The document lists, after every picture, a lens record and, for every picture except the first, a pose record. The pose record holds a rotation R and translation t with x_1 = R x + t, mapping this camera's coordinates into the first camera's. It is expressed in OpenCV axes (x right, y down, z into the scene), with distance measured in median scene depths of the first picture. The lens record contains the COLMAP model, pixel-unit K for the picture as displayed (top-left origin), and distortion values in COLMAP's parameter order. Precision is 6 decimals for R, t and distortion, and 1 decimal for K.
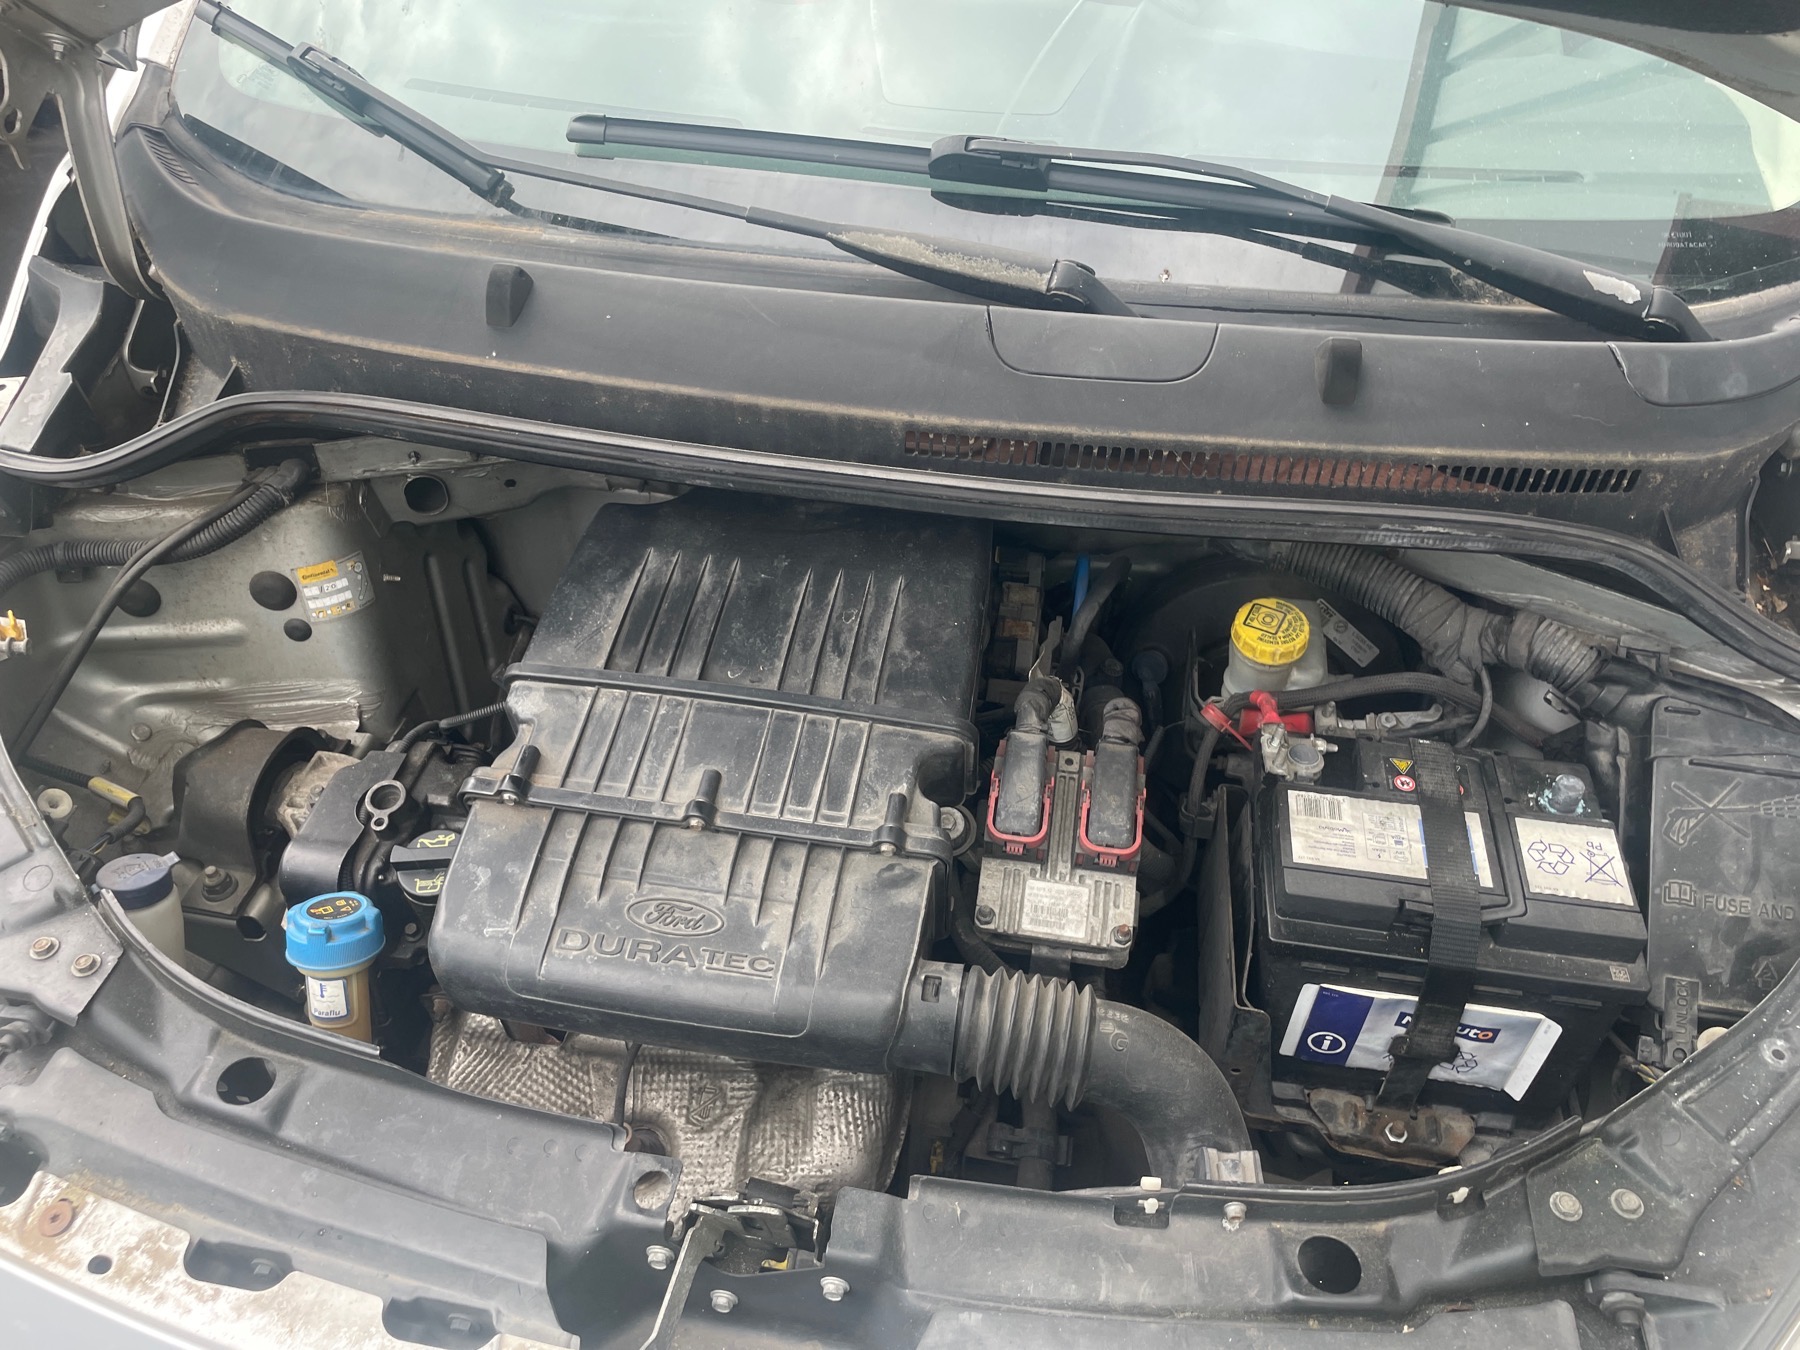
lens RADIAL K [[1401.6, 0, 907.0], [0, 1401.6, 668.9], [0, 0, 1]] dist [0.050072, -0.094555]
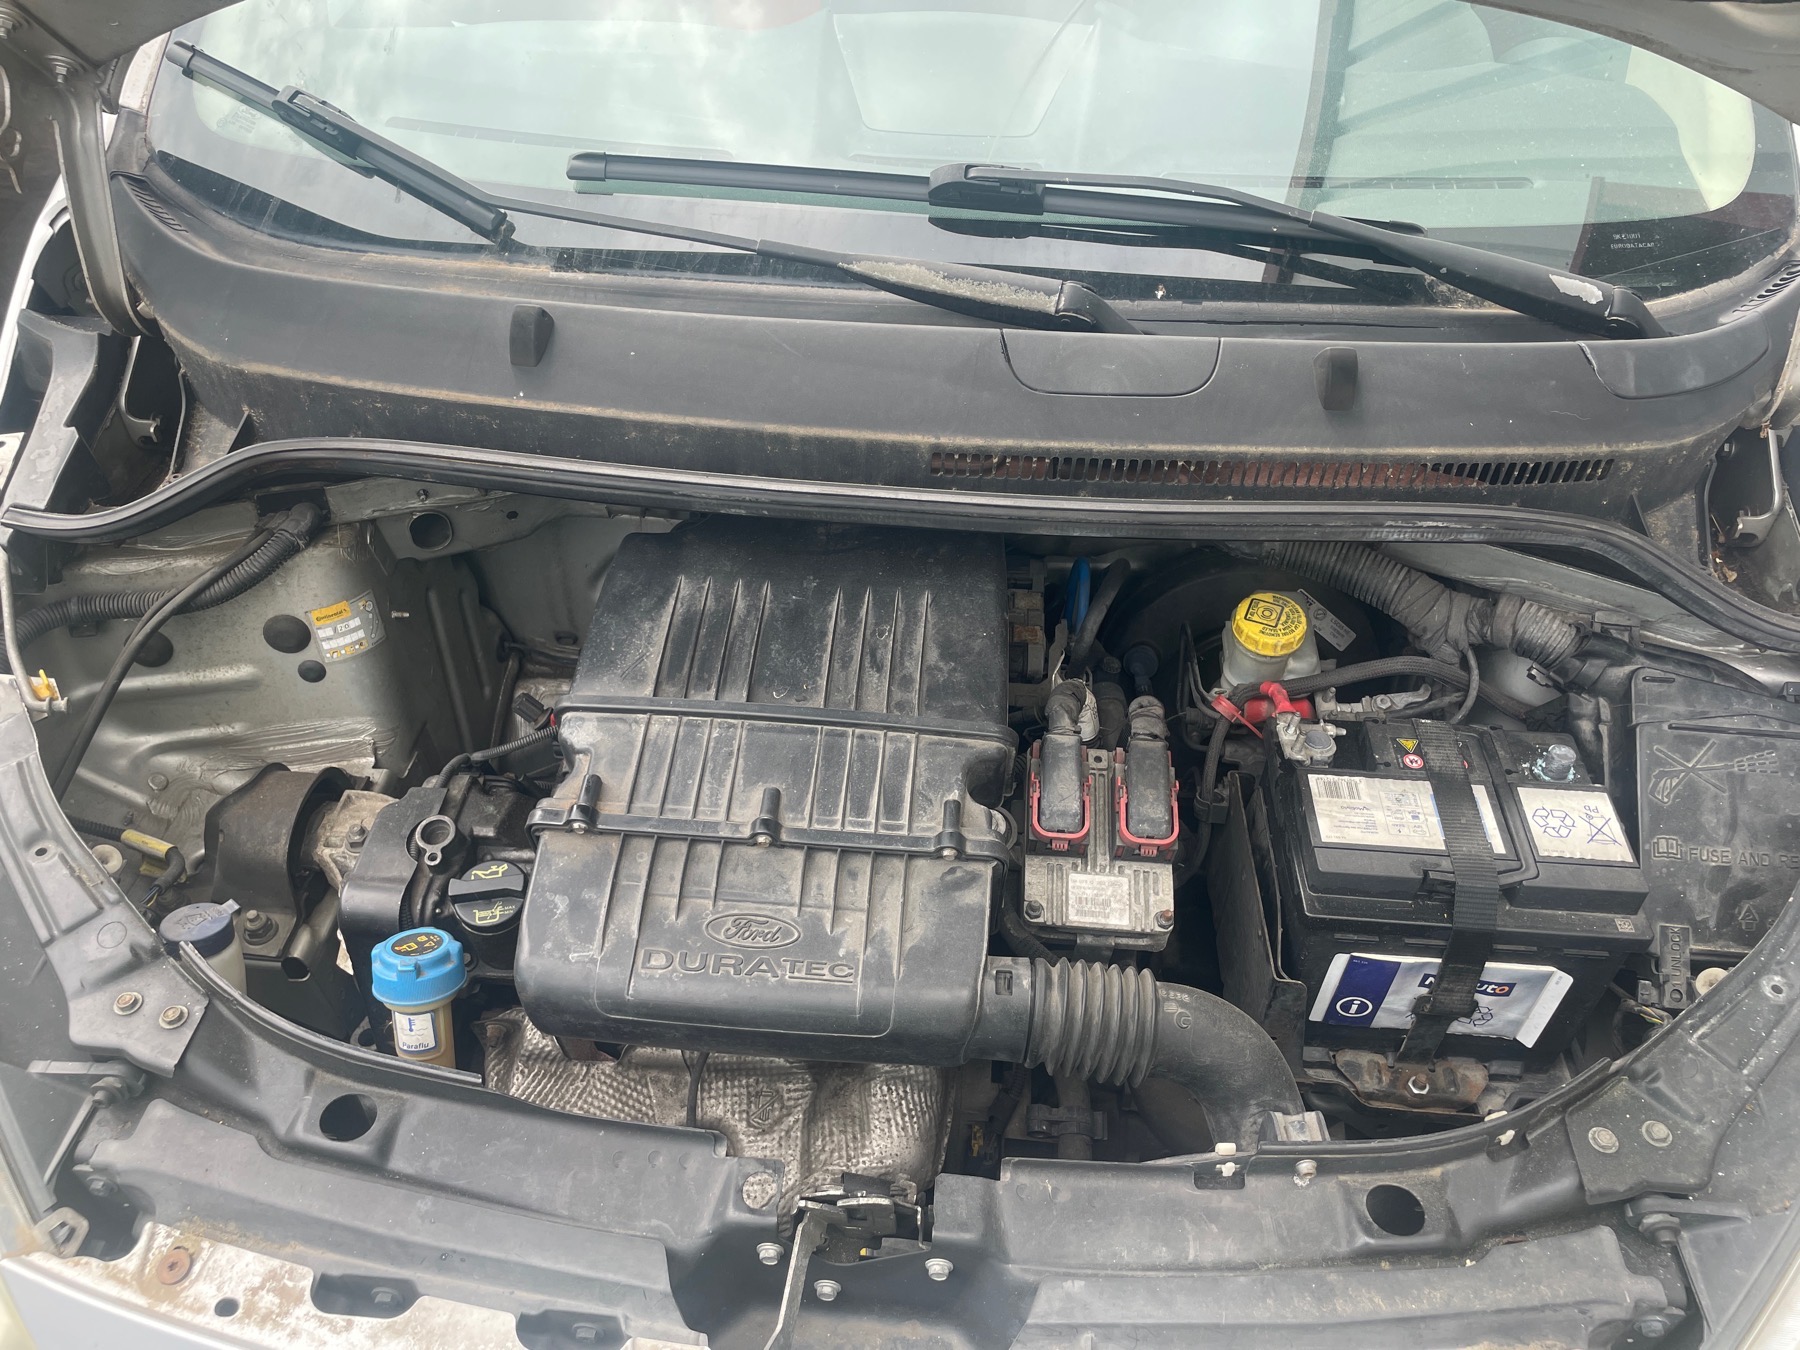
lens RADIAL K [[1401.6, 0, 888.5], [0, 1401.6, 684.3], [0, 0, 1]] dist [0.050072, -0.094555]
pose [[0.996339, -0.054931, 0.065513, -0.111465], [0.053806, 0.998374, 0.018813, -0.019051], [-0.066440, -0.015219, 0.997674, -0.042412]]
